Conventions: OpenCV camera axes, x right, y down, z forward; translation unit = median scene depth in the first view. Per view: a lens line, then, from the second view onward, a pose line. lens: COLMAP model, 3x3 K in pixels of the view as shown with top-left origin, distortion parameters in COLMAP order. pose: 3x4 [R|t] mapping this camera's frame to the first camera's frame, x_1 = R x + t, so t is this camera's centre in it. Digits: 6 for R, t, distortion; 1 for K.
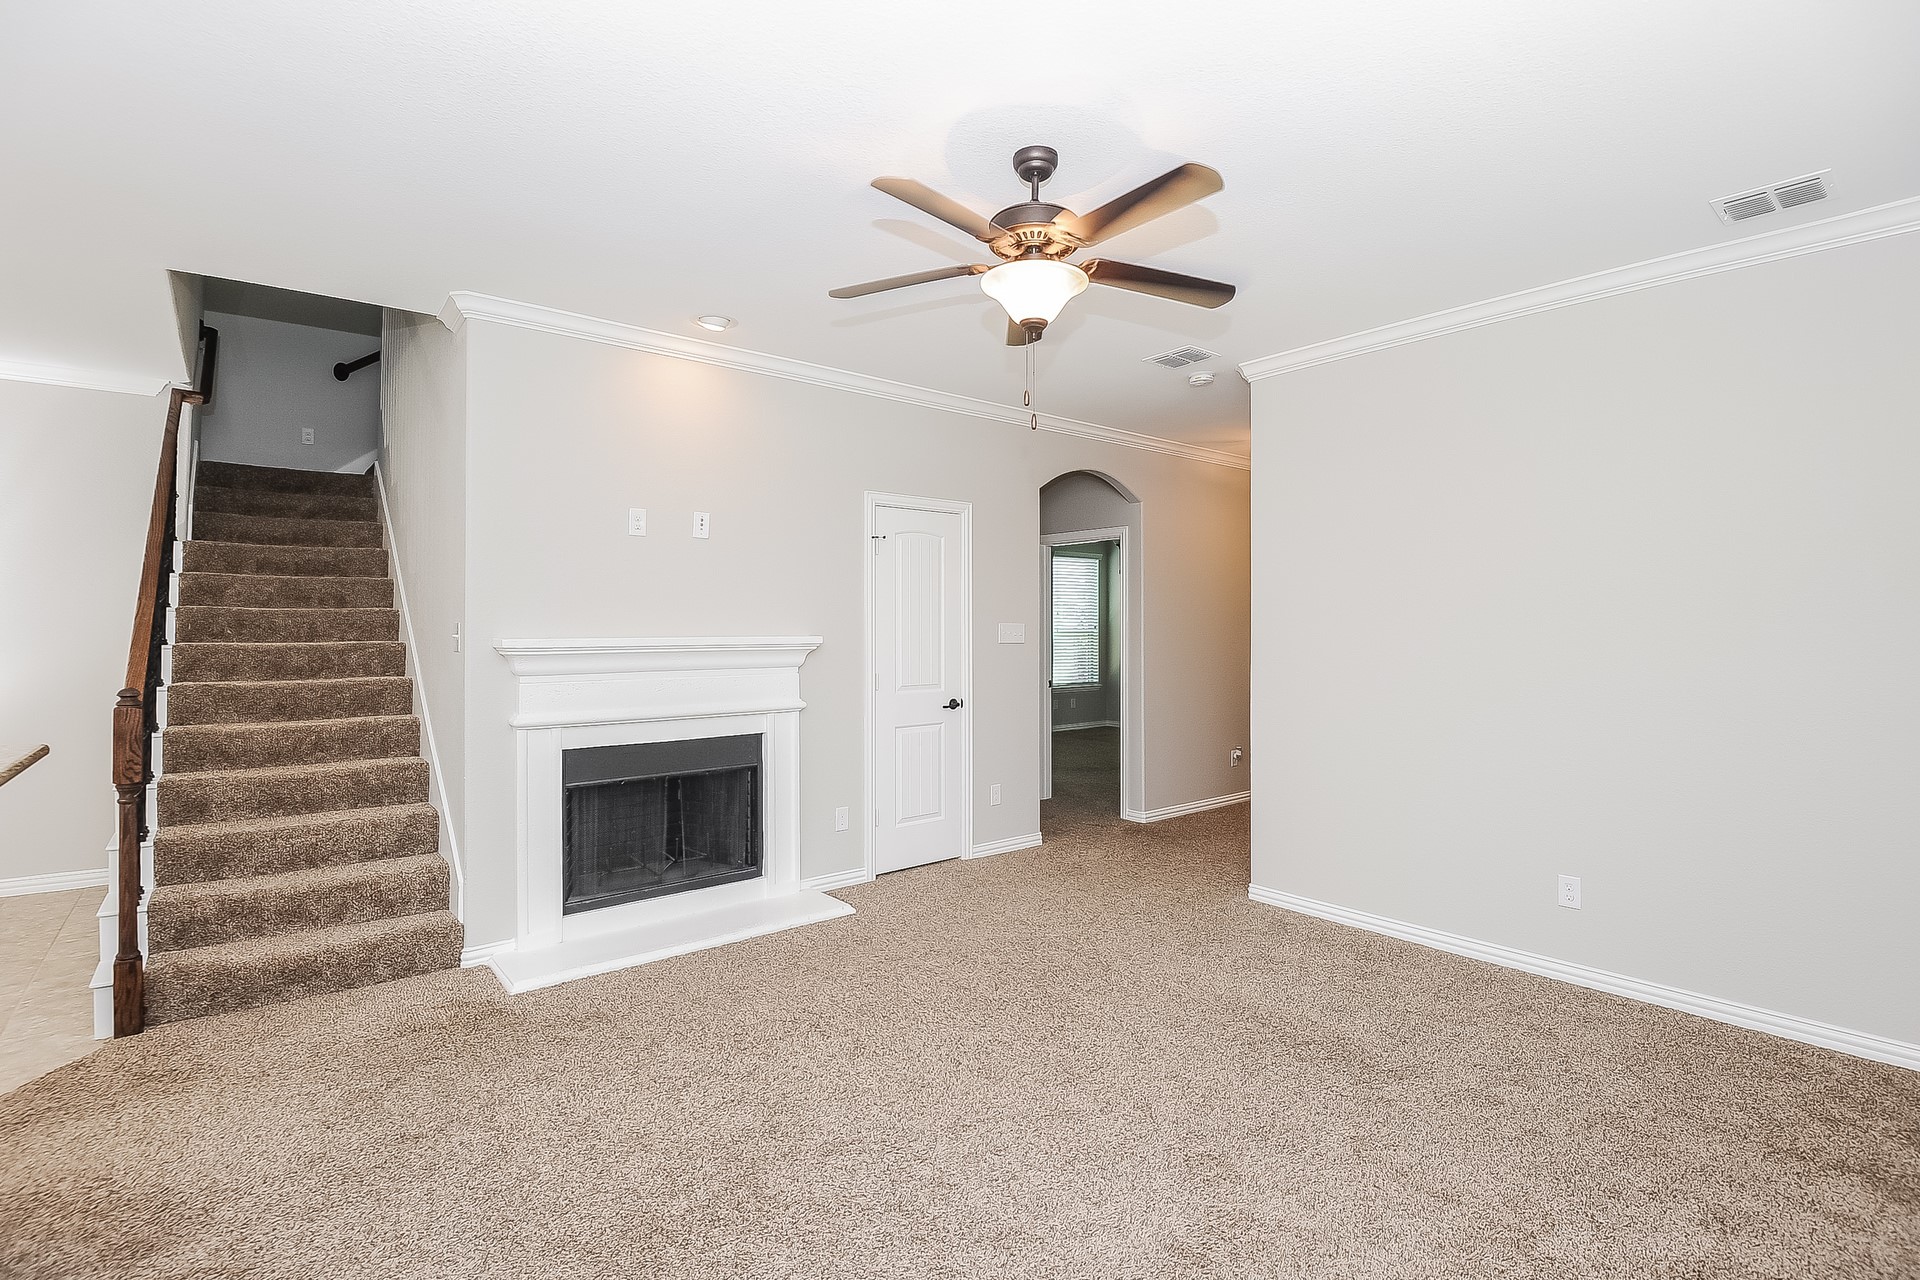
lens RADIAL K [[889.0, 0, 951.9], [0, 889.0, 604.1], [0, 0, 1]] dist [-0.013794, -0.002473]
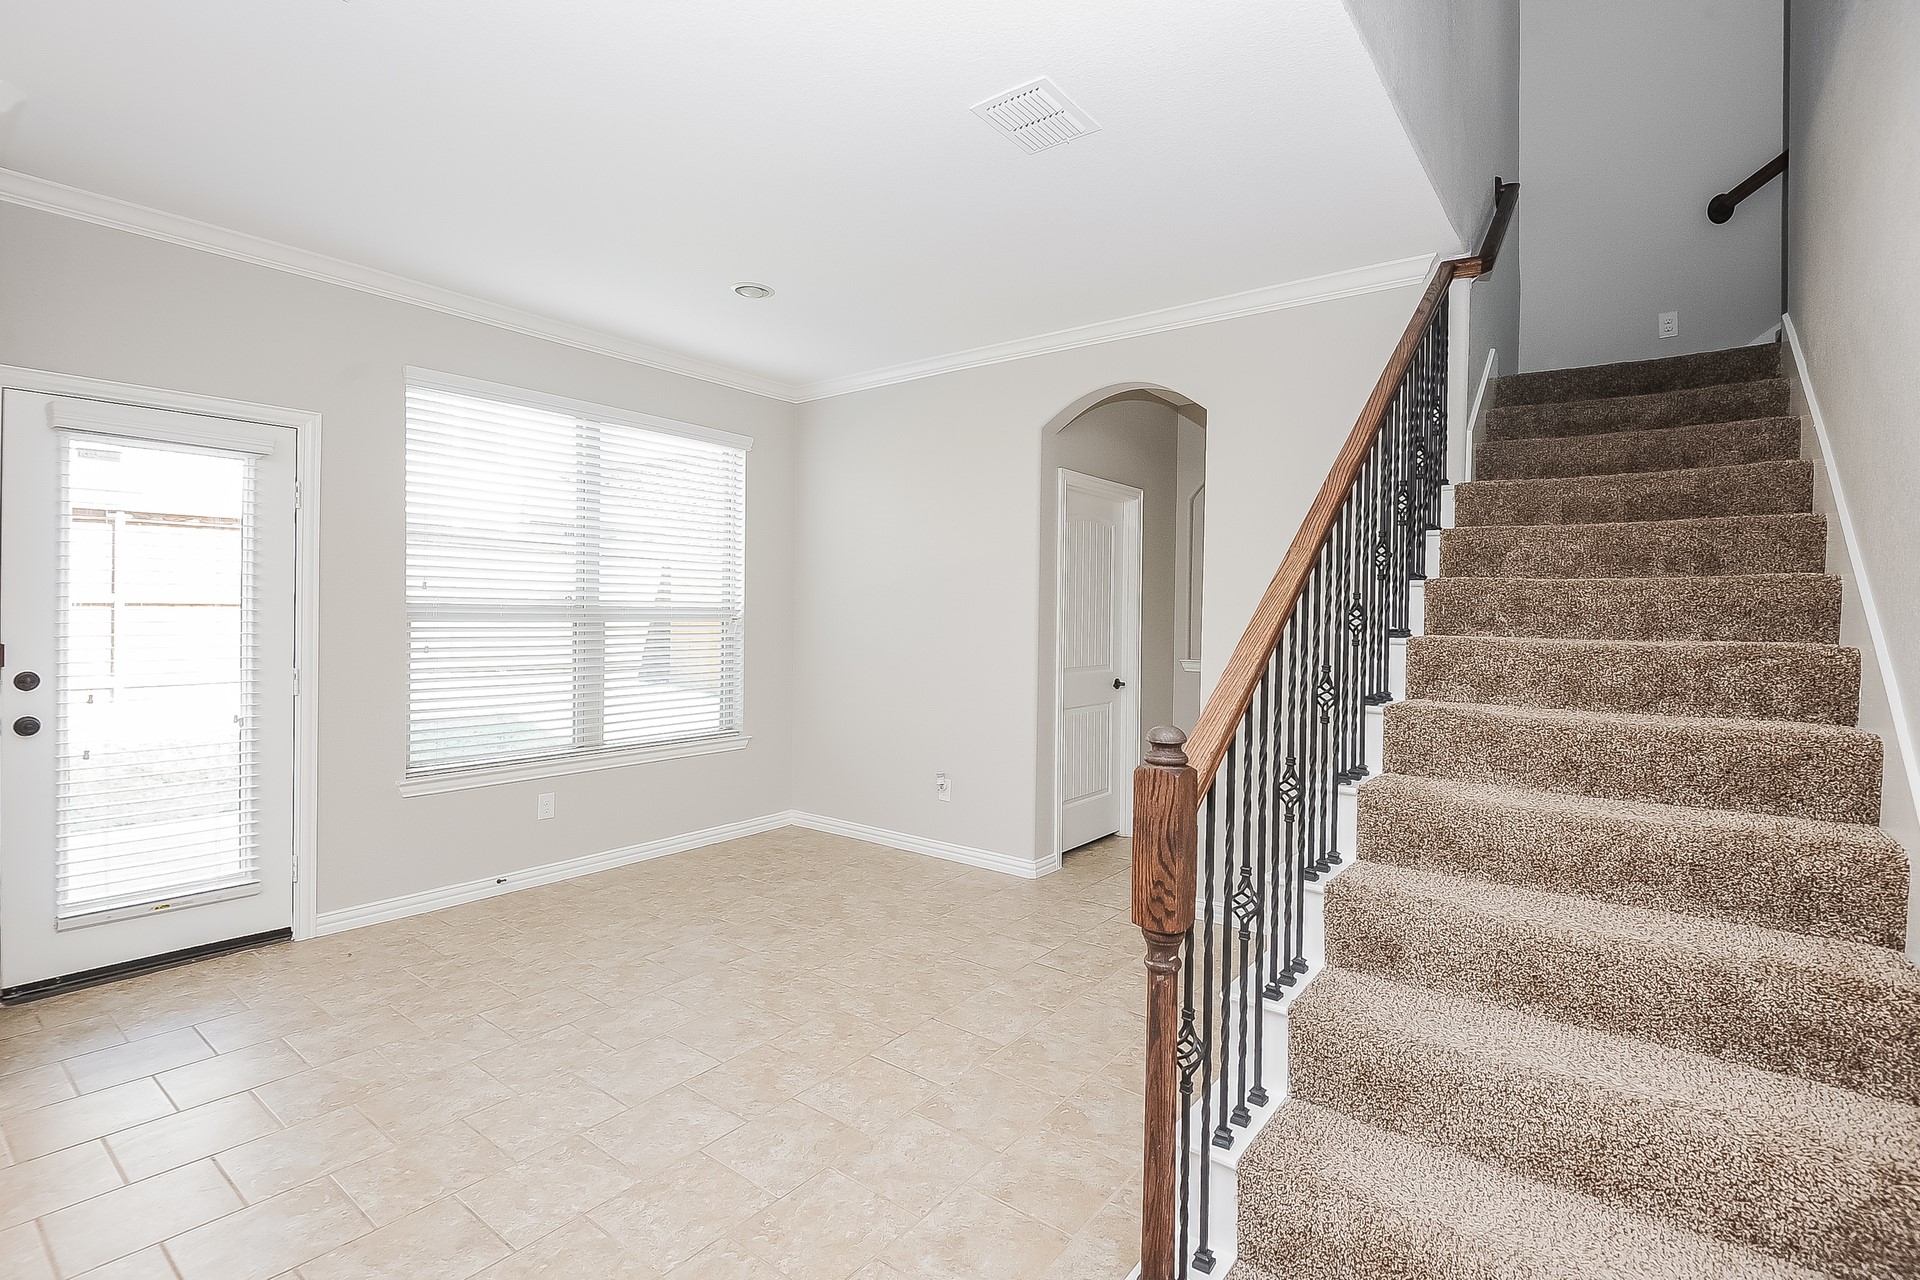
lens RADIAL K [[889.0, 0, 966.1], [0, 889.0, 614.4], [0, 0, 1]] dist [-0.013794, -0.002473]
pose [[0.229942, 0.004377, -0.973194, -0.309042], [0.011108, 0.999913, 0.007122, 0.019384], [0.973141, -0.012448, 0.229873, 0.486255]]
